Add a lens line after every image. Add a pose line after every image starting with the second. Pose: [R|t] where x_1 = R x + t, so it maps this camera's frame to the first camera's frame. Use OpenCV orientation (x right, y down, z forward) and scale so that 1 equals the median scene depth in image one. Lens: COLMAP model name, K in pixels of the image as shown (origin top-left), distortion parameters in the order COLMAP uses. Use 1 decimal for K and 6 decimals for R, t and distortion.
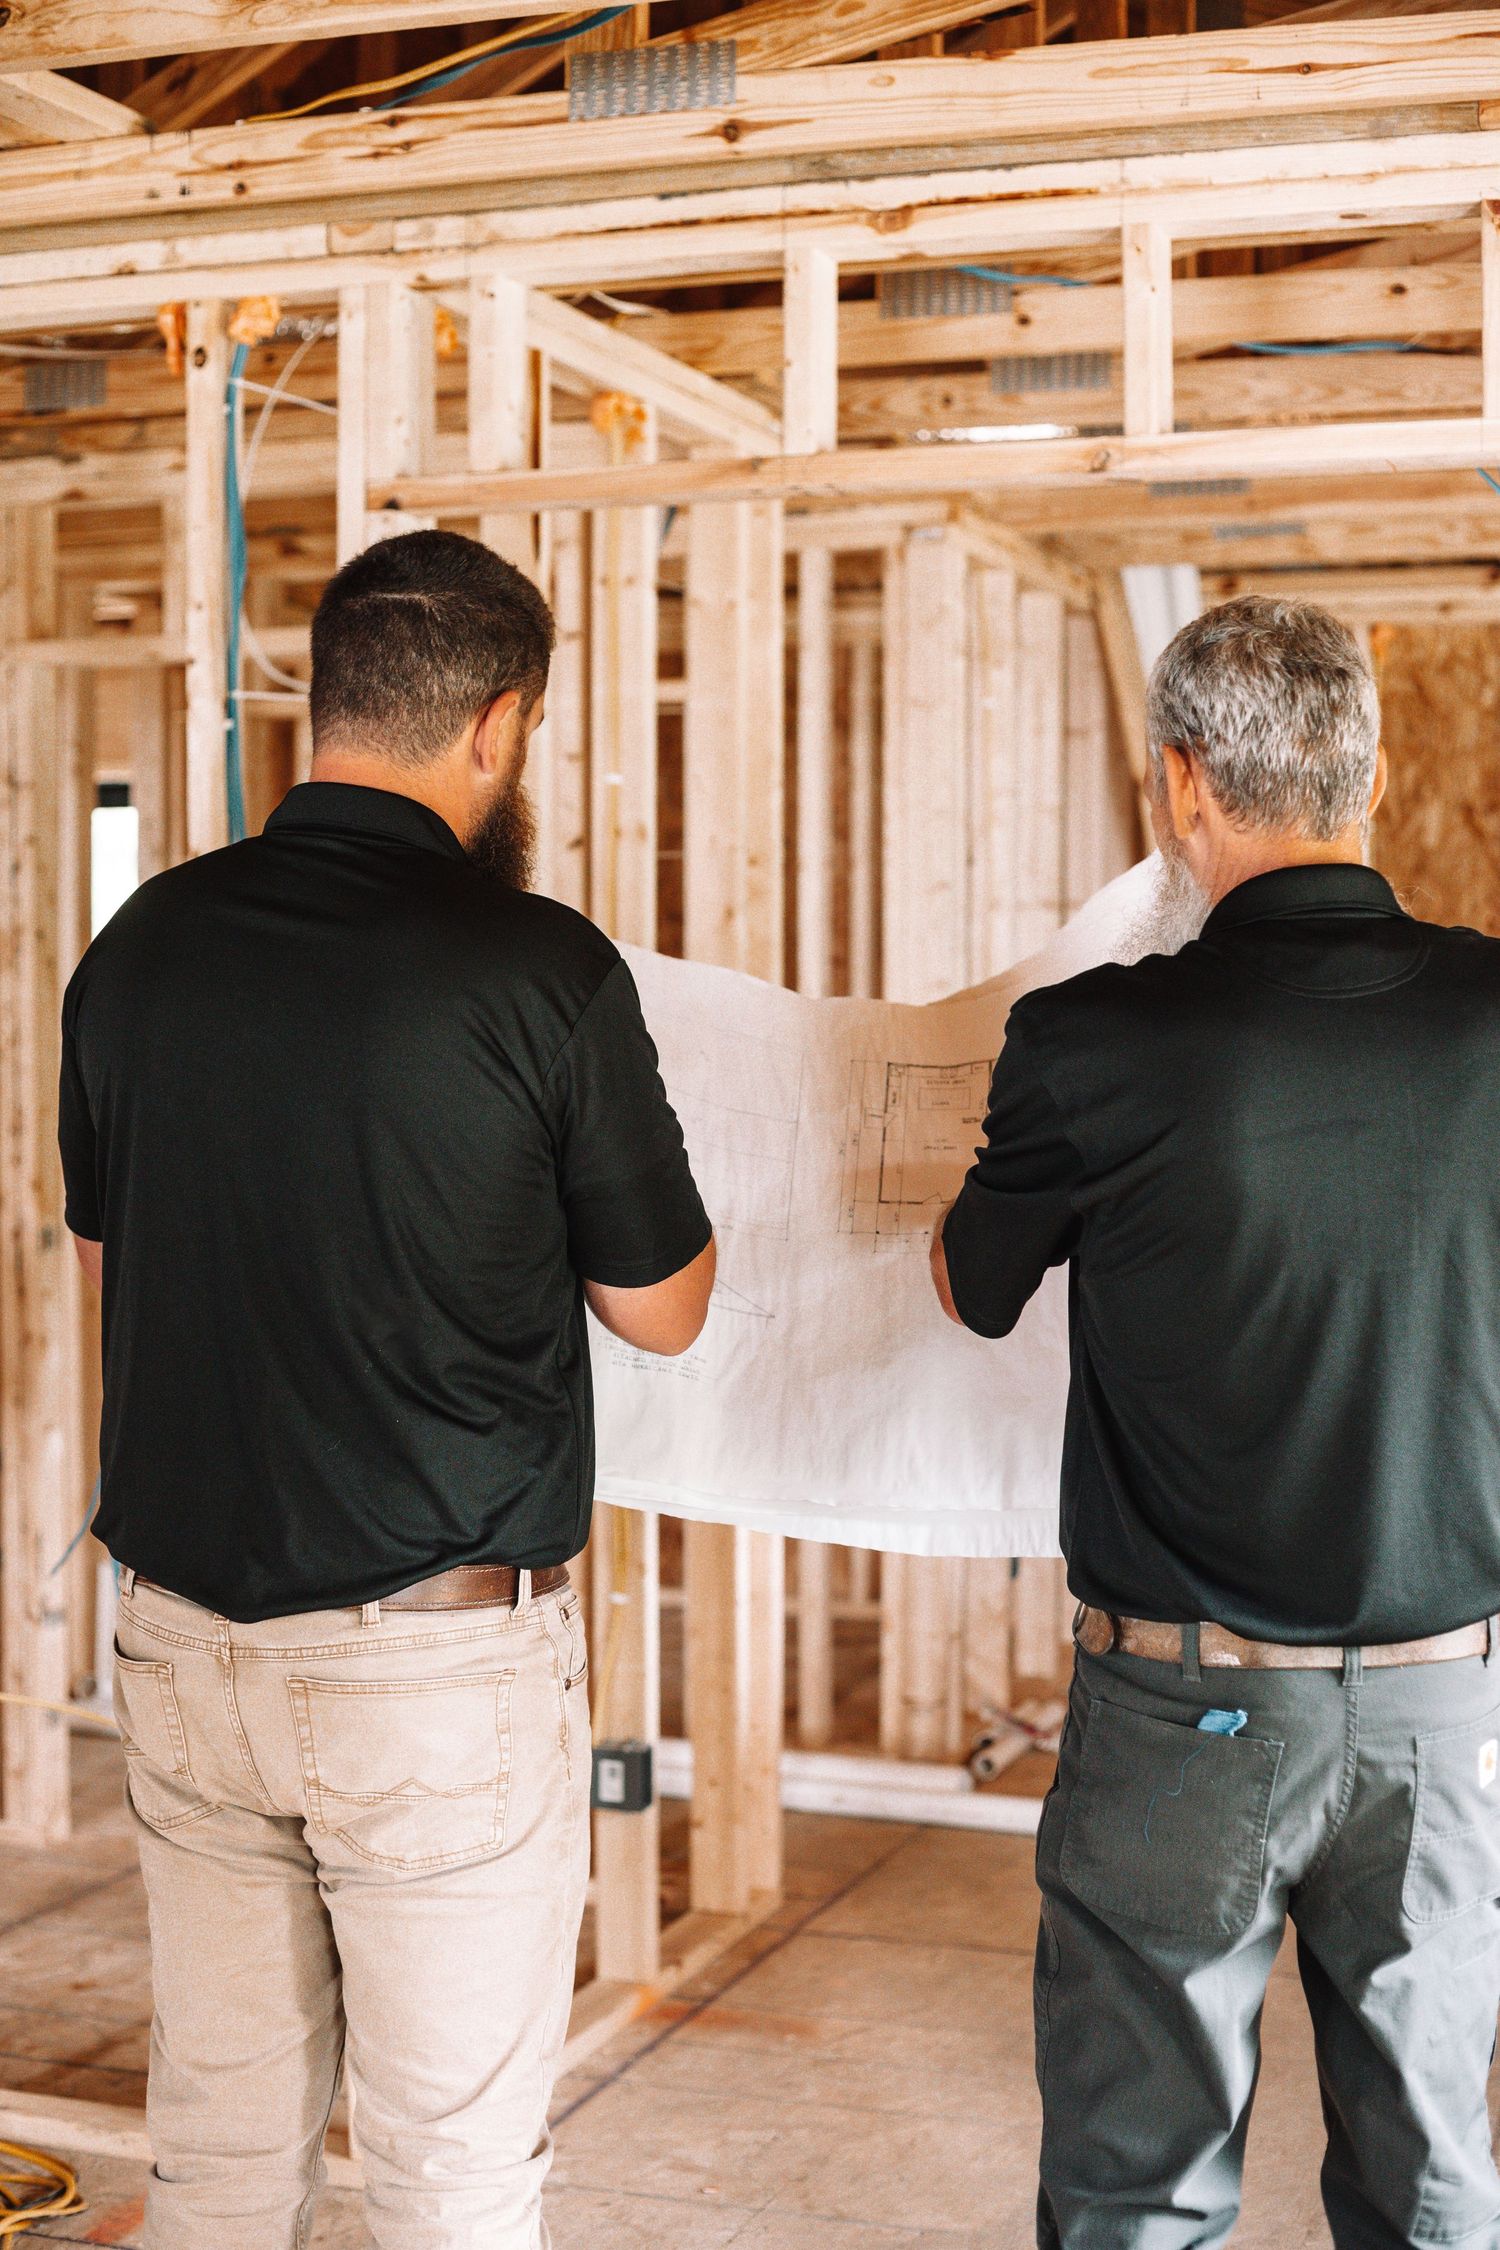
lens RADIAL K [[3254.3, 0, 750.4], [0, 3254.3, 1141.3], [0, 0, 1]] dist [0.034581, 0.000000]
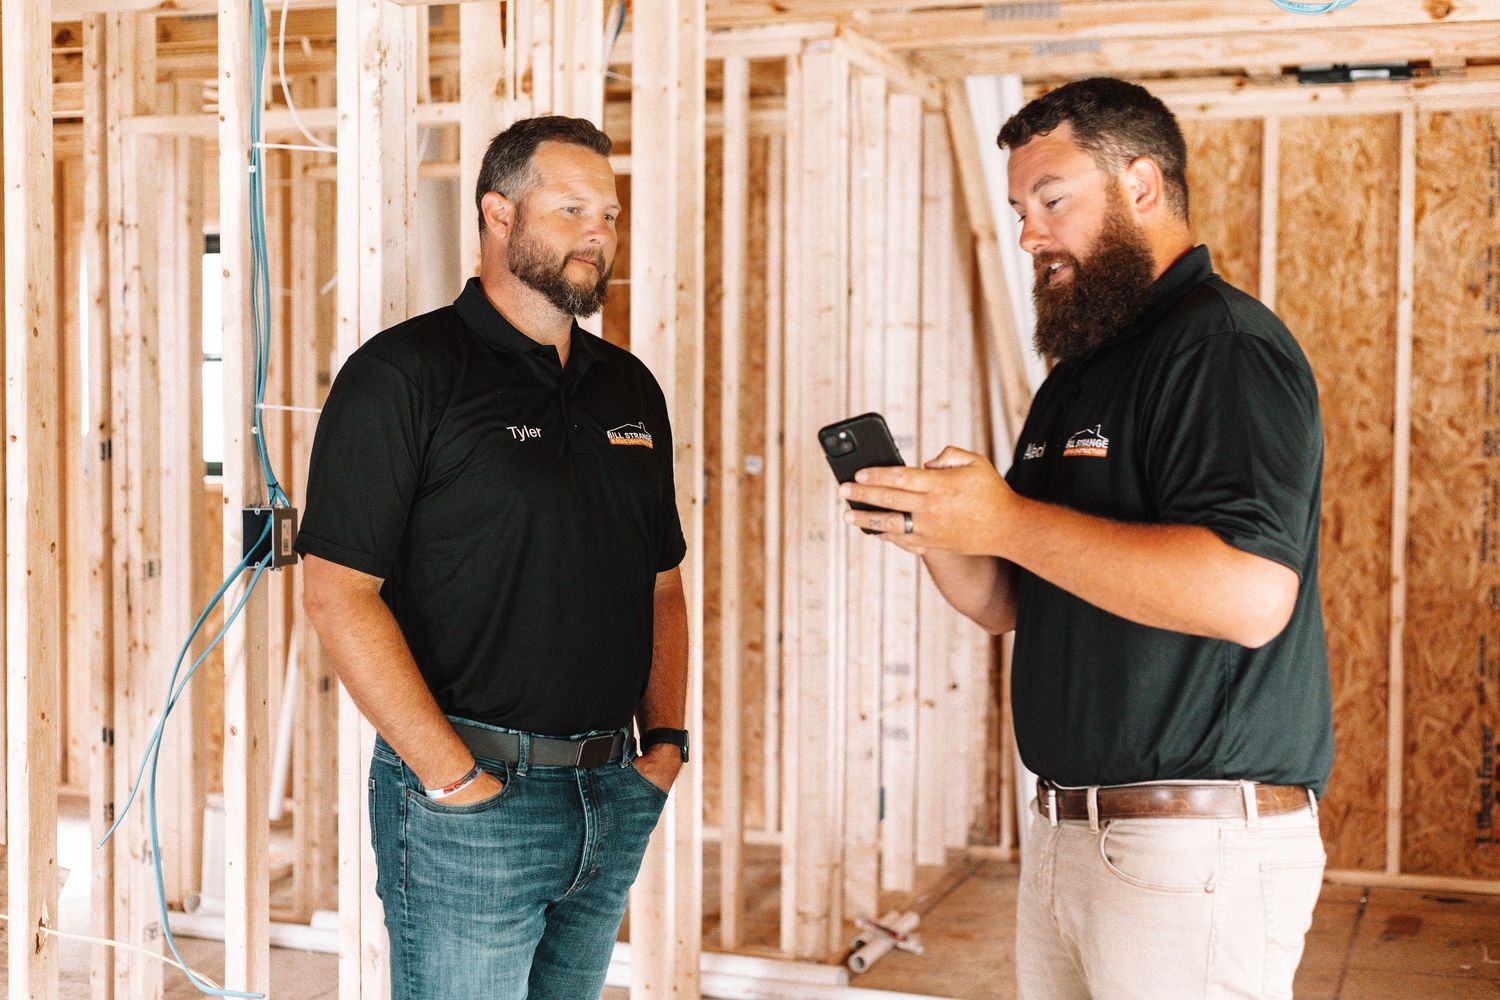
lens RADIAL K [[2169.6, 0, 749.3], [0, 2169.6, 489.3], [0, 0, 1]] dist [0.034581, 0.000000]
pose [[0.999901, 0.005763, 0.012832, 0.014356], [-0.005737, 0.999981, -0.002067, -0.002220], [-0.012843, 0.001993, 0.999916, 0.101595]]
